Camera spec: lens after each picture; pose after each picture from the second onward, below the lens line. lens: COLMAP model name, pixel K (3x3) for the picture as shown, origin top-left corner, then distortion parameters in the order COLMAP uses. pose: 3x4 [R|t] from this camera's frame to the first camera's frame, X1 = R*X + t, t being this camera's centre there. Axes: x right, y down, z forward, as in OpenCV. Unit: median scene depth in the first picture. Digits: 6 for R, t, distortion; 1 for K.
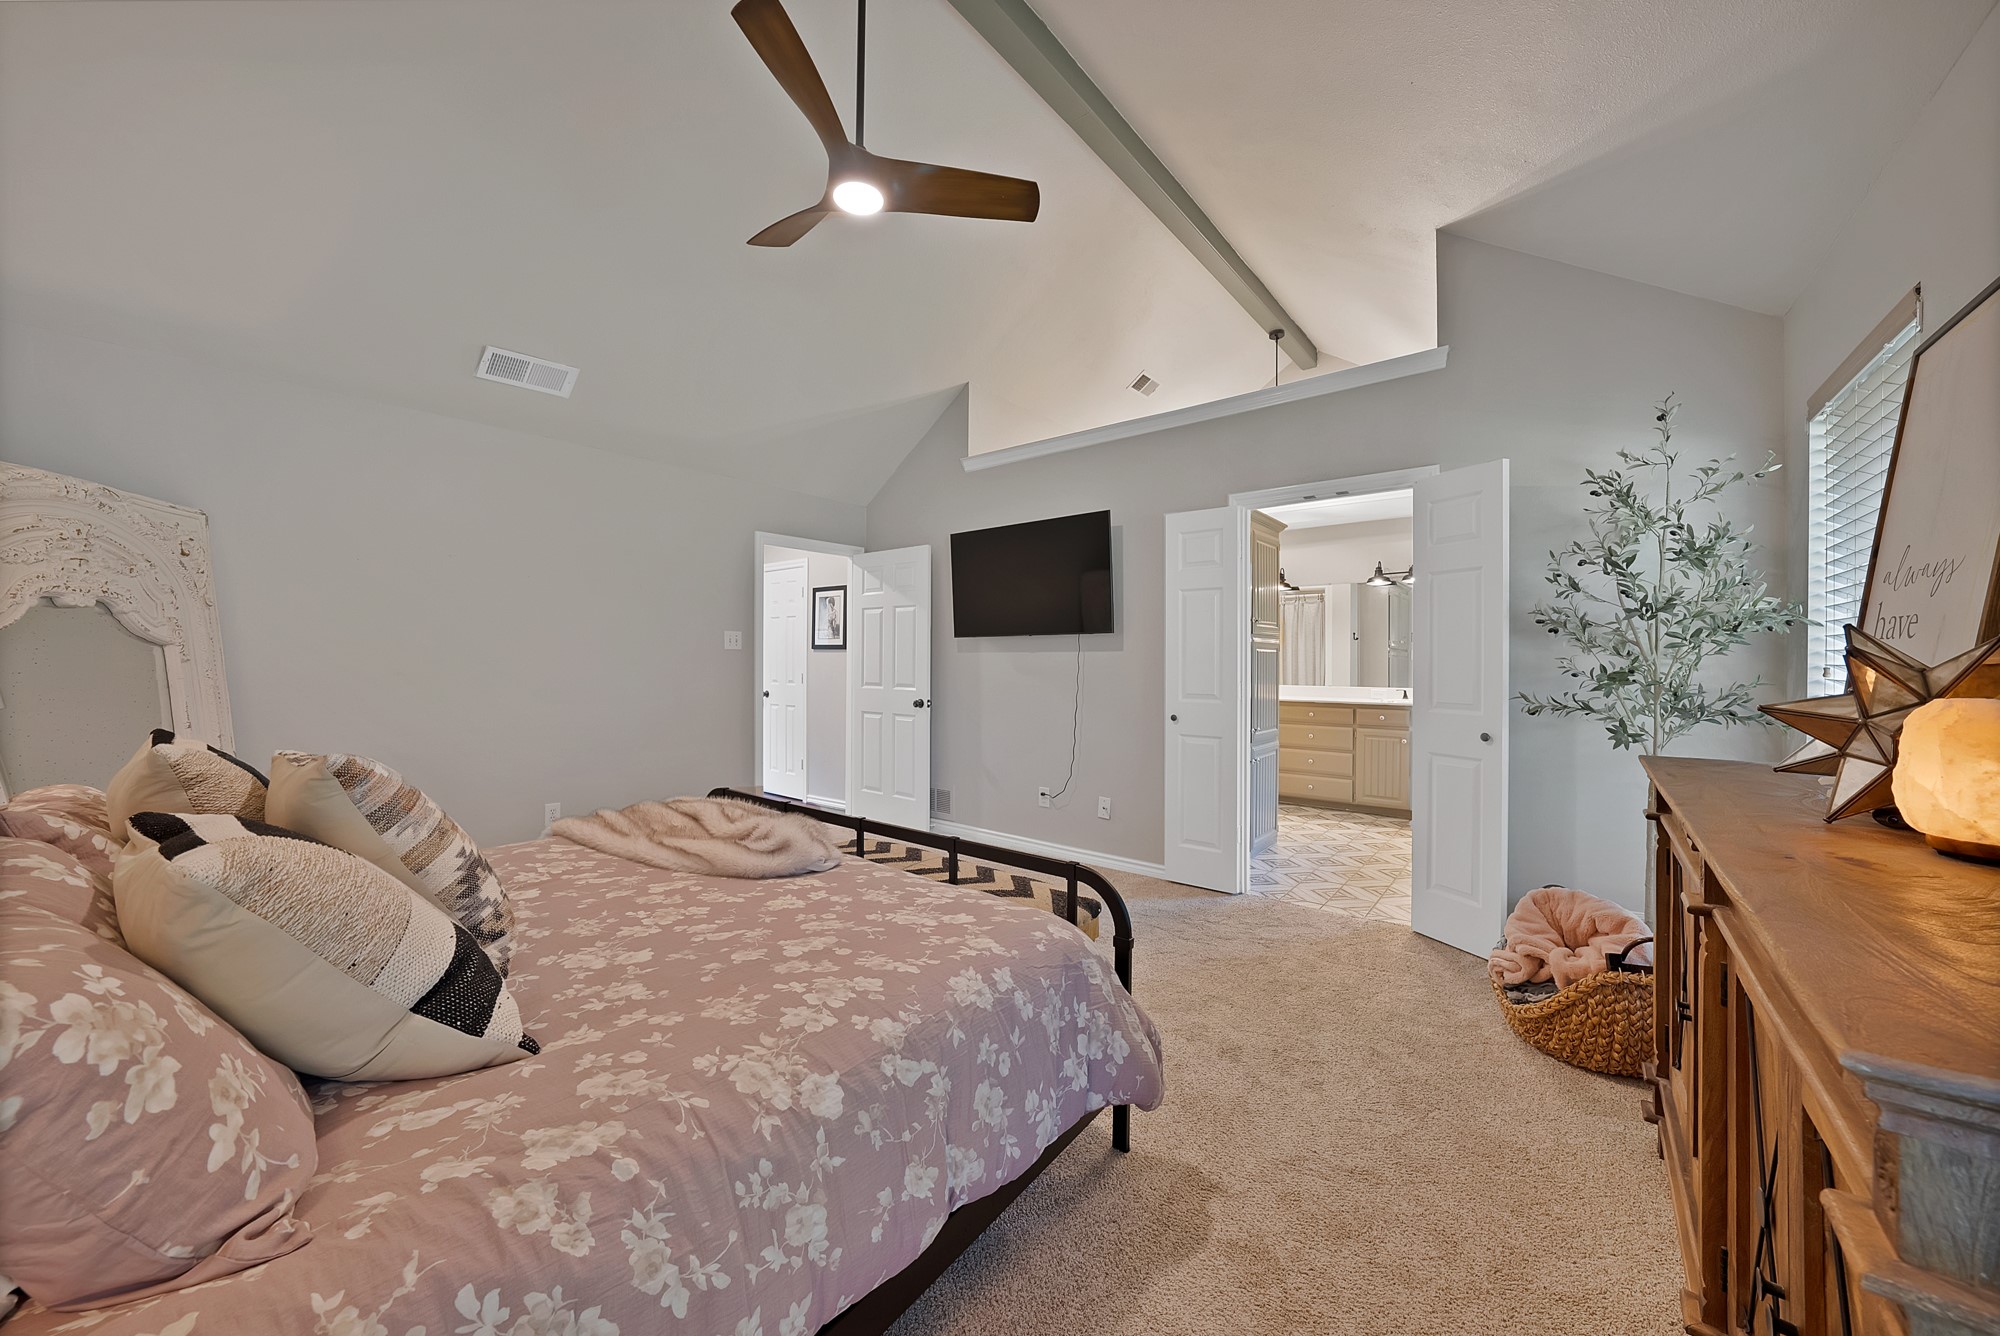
lens RADIAL K [[721.5, 0, 1007.4], [0, 721.5, 660.3], [0, 0, 1]] dist [-0.029403, 0.006713]
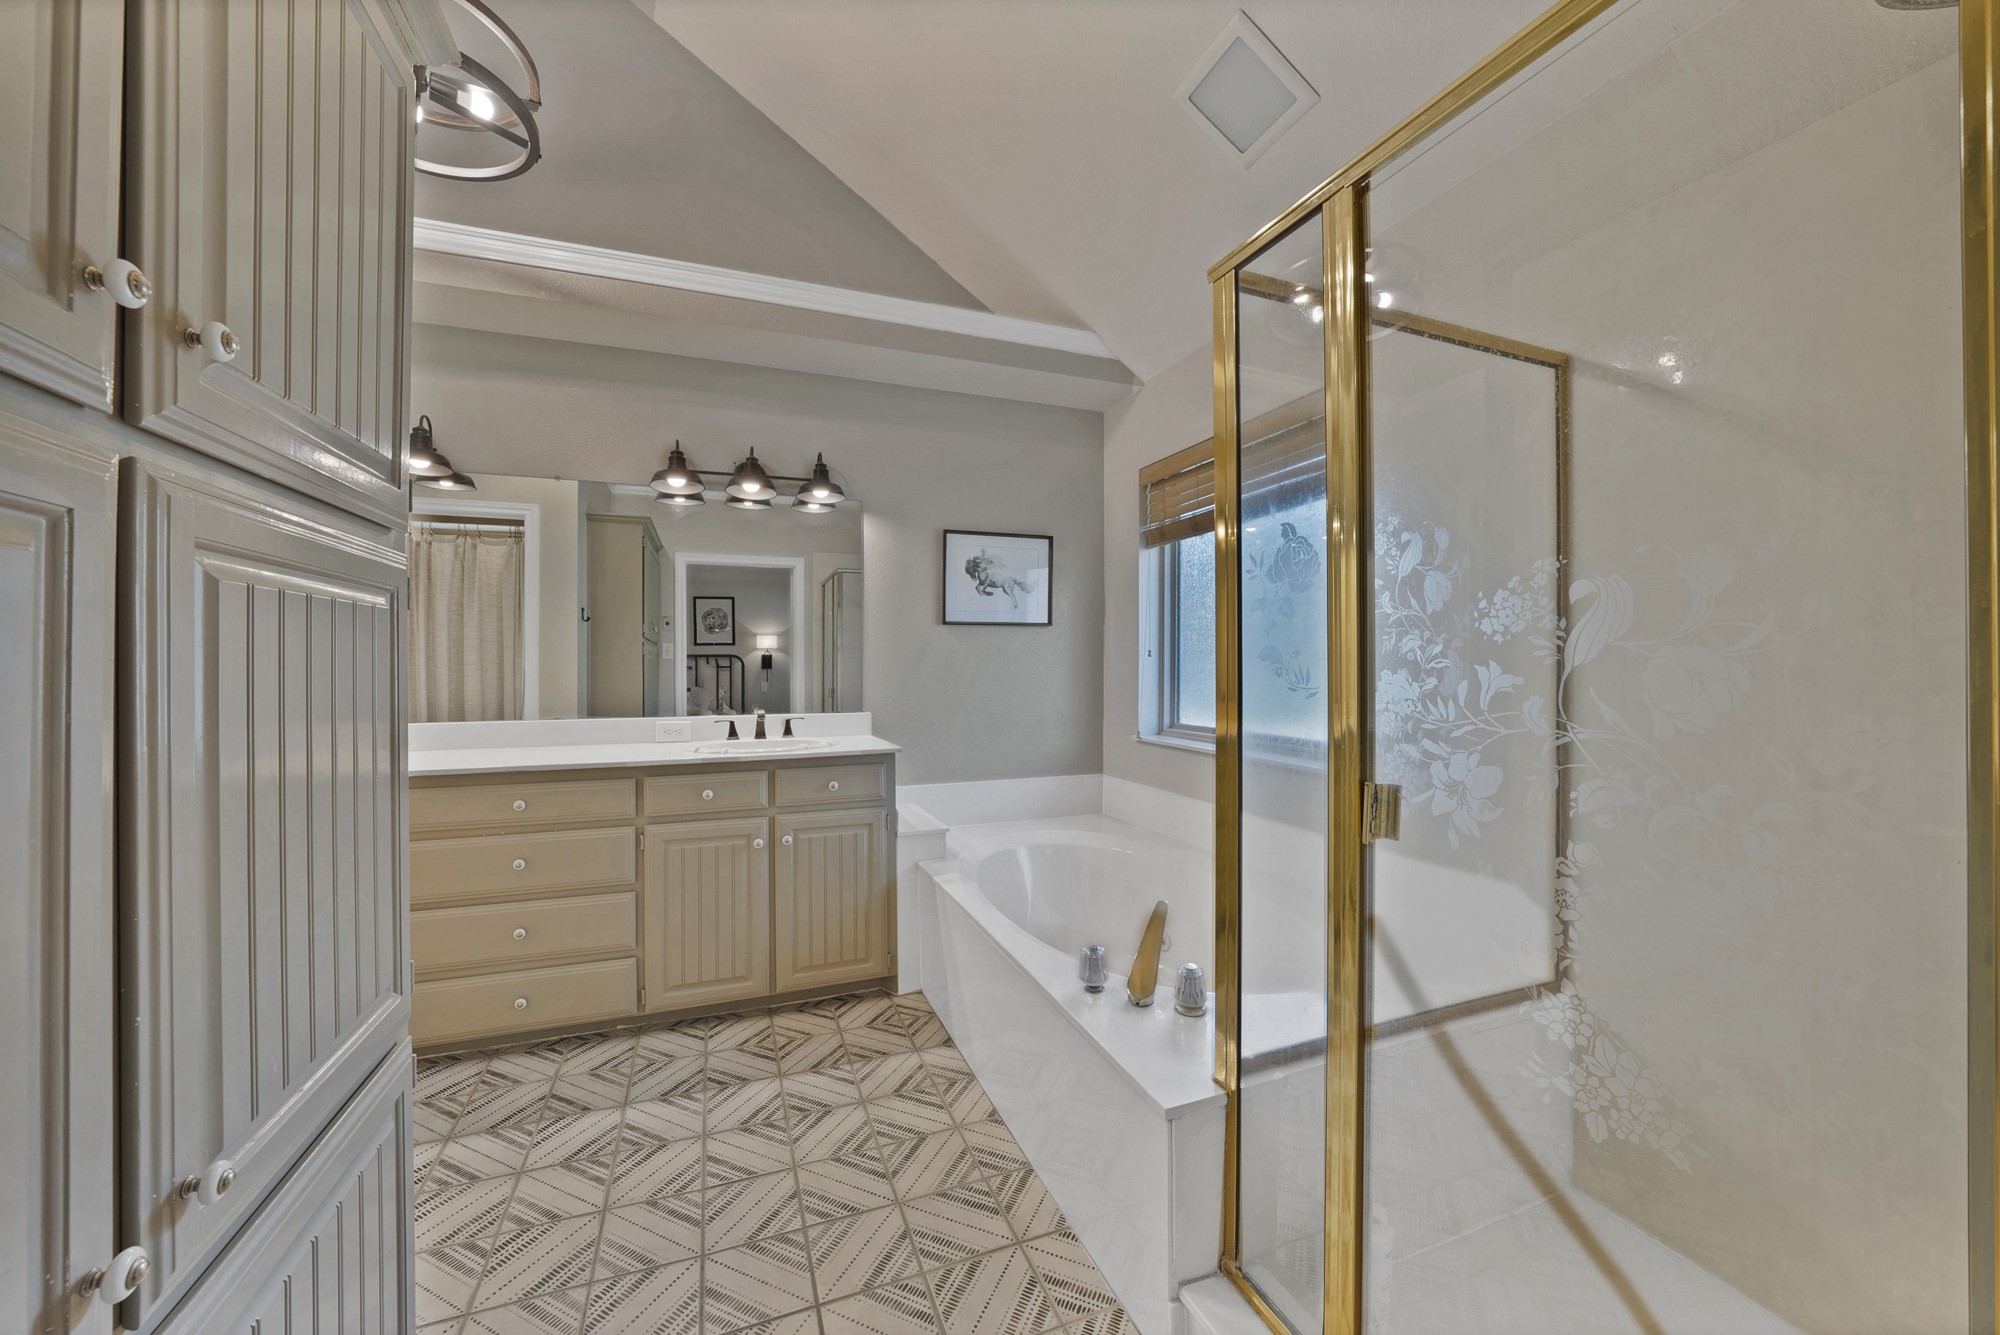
lens RADIAL K [[714.6, 0, 990.8], [0, 714.6, 661.9], [0, 0, 1]] dist [-0.015923, 0.000437]
pose [[0.507905, -0.003466, 0.861406, 0.234775], [0.014088, 0.999892, -0.004283, 0.007309], [-0.861298, 0.014311, 0.507899, 0.605629]]
